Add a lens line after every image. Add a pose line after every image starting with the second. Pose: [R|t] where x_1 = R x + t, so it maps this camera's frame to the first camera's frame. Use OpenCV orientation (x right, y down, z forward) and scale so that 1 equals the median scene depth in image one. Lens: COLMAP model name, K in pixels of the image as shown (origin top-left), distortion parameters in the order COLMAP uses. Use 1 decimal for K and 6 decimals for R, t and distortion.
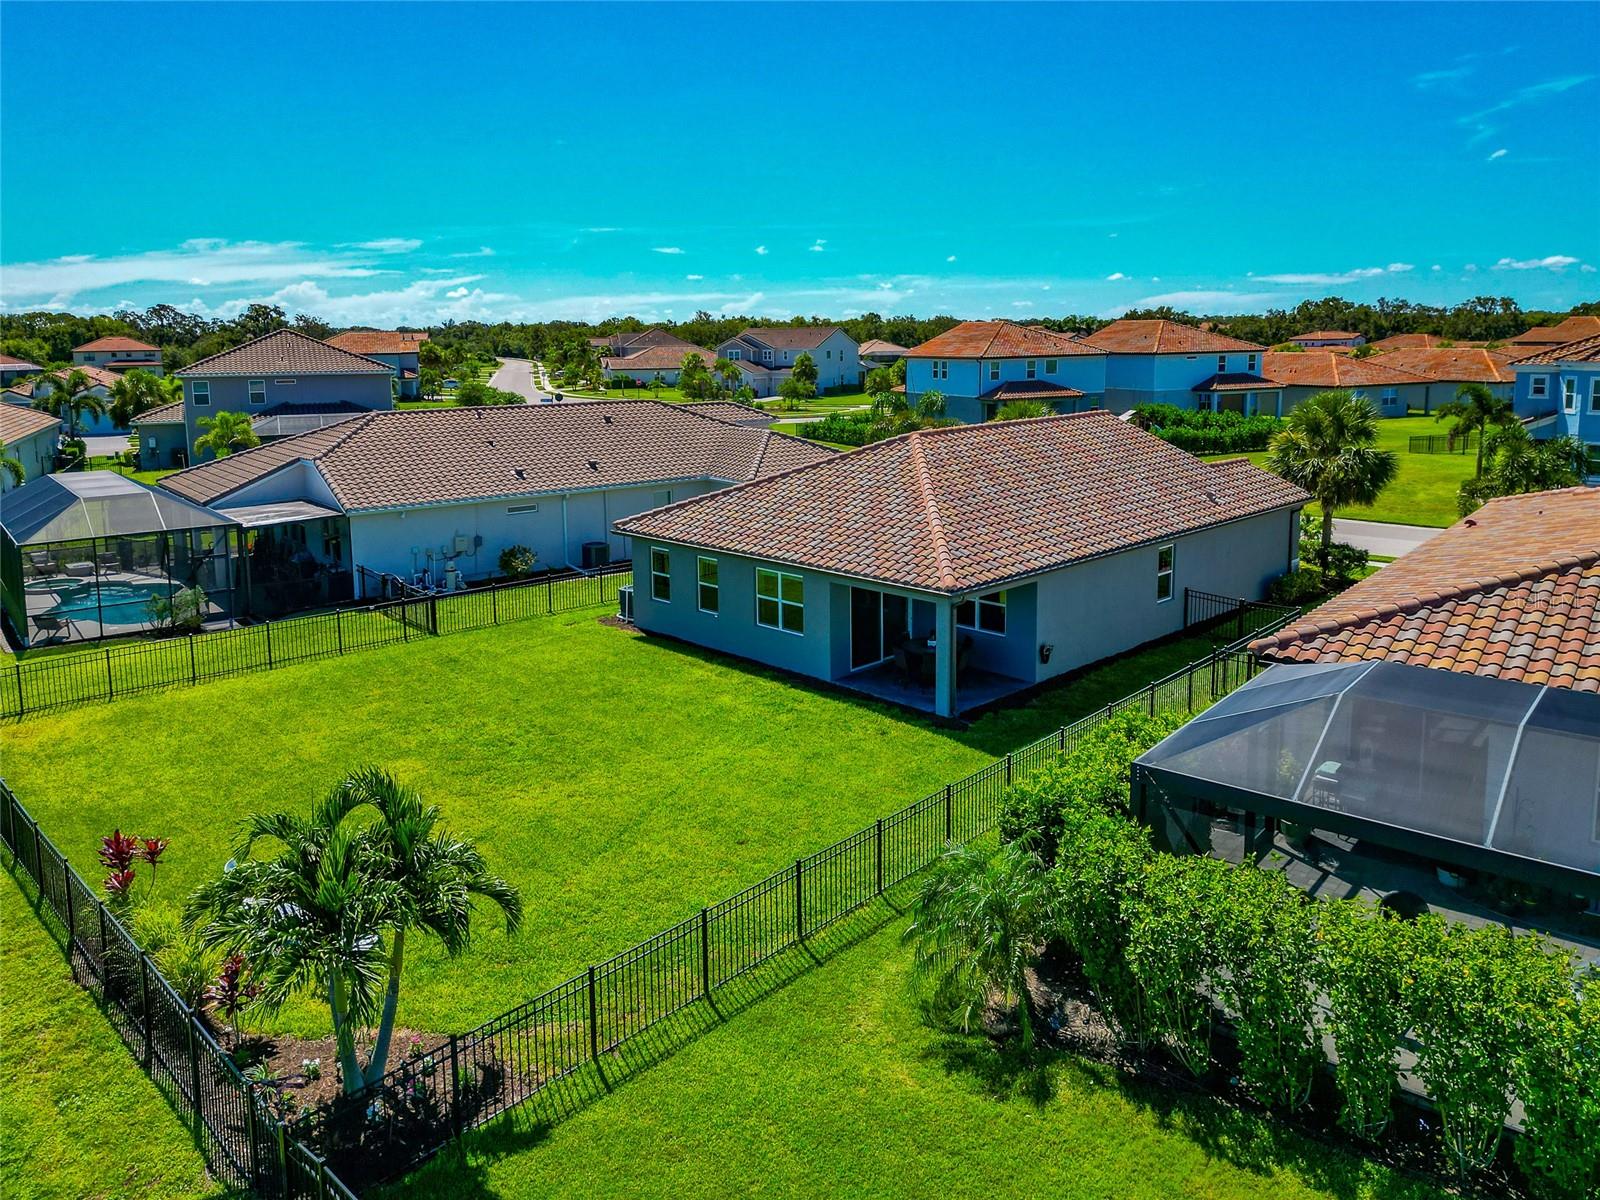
lens RADIAL K [[1152.1, 0, 796.6], [0, 1152.1, 595.2], [0, 0, 1]] dist [0.028040, -0.026716]
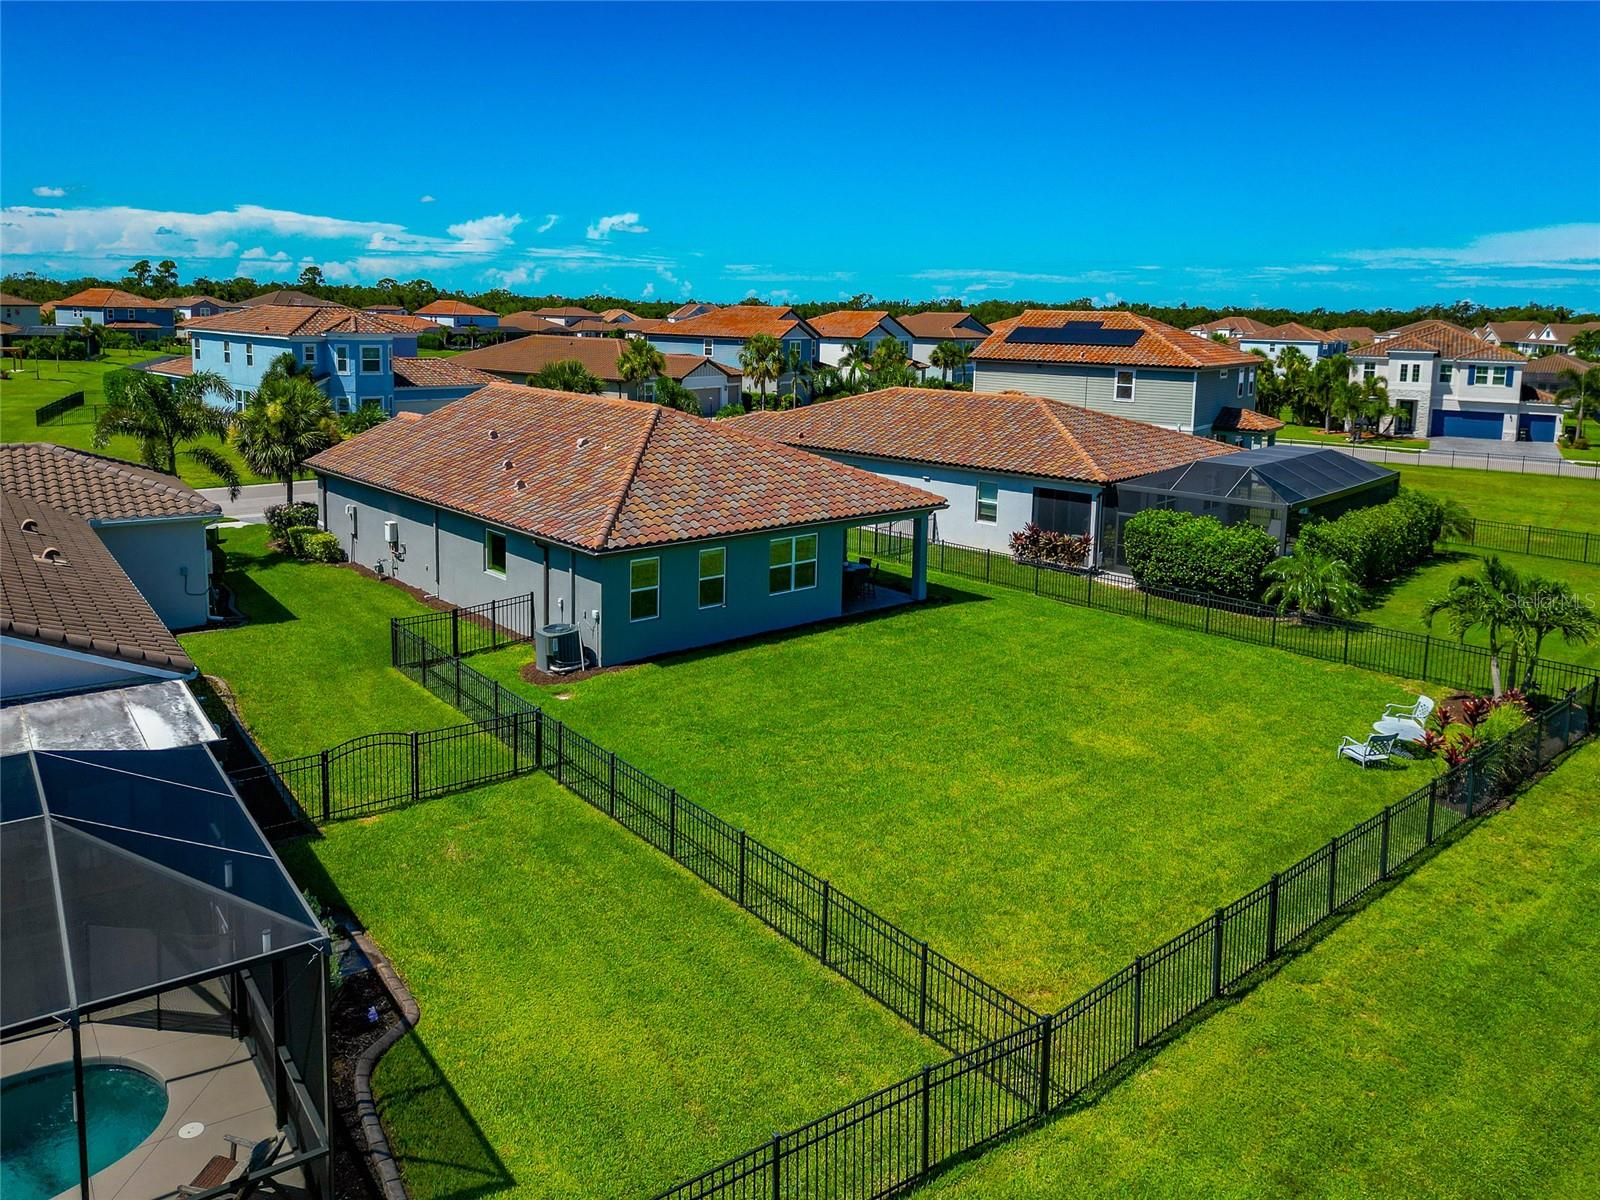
lens RADIAL K [[1152.1, 0, 795.7], [0, 1152.1, 608.1], [0, 0, 1]] dist [0.028040, -0.026716]
pose [[0.002544, -0.230279, 0.973121, -0.359198], [0.191816, 0.955166, 0.225529, -0.066102], [-0.981428, 0.186087, 0.046601, 0.324965]]
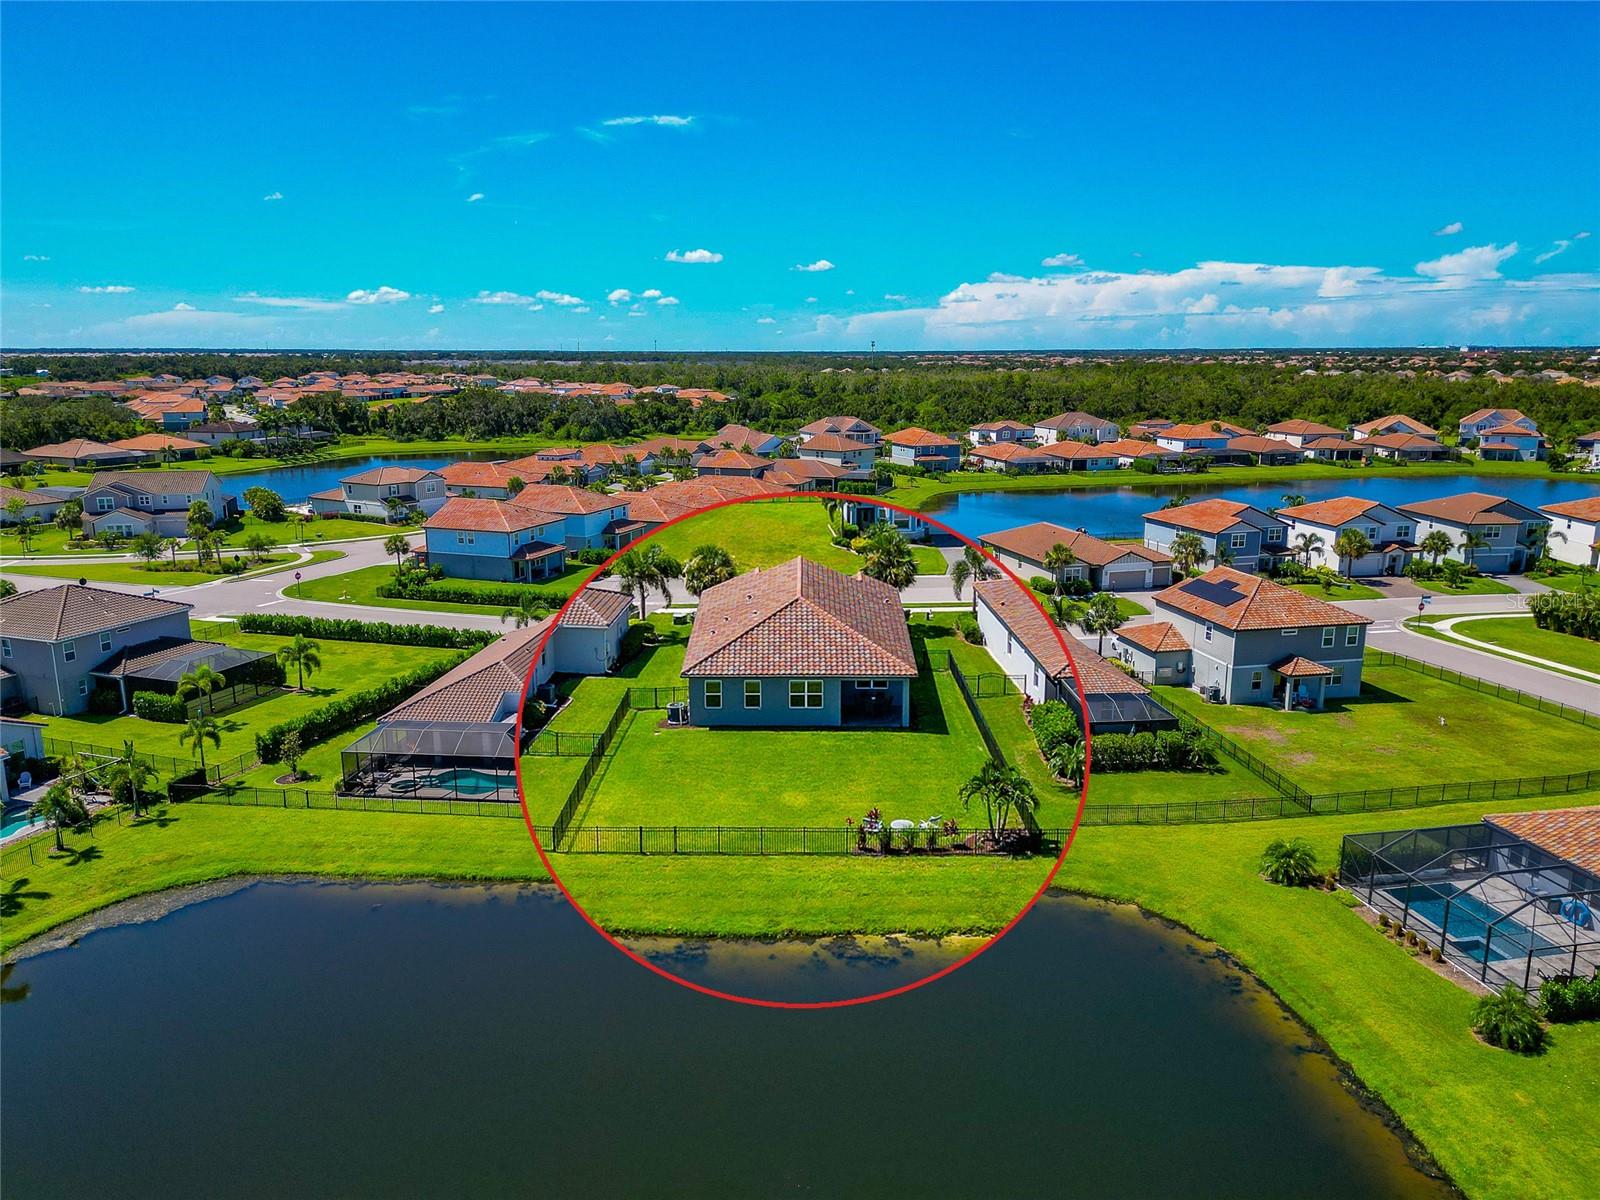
lens RADIAL K [[1152.1, 0, 796.1], [0, 1152.1, 609.7], [0, 0, 1]] dist [0.028040, -0.026716]
pose [[0.690611, -0.144738, 0.708595, -0.509302], [0.147014, 0.987409, 0.058407, -0.092866], [-0.708127, 0.063837, 0.703194, -0.163153]]
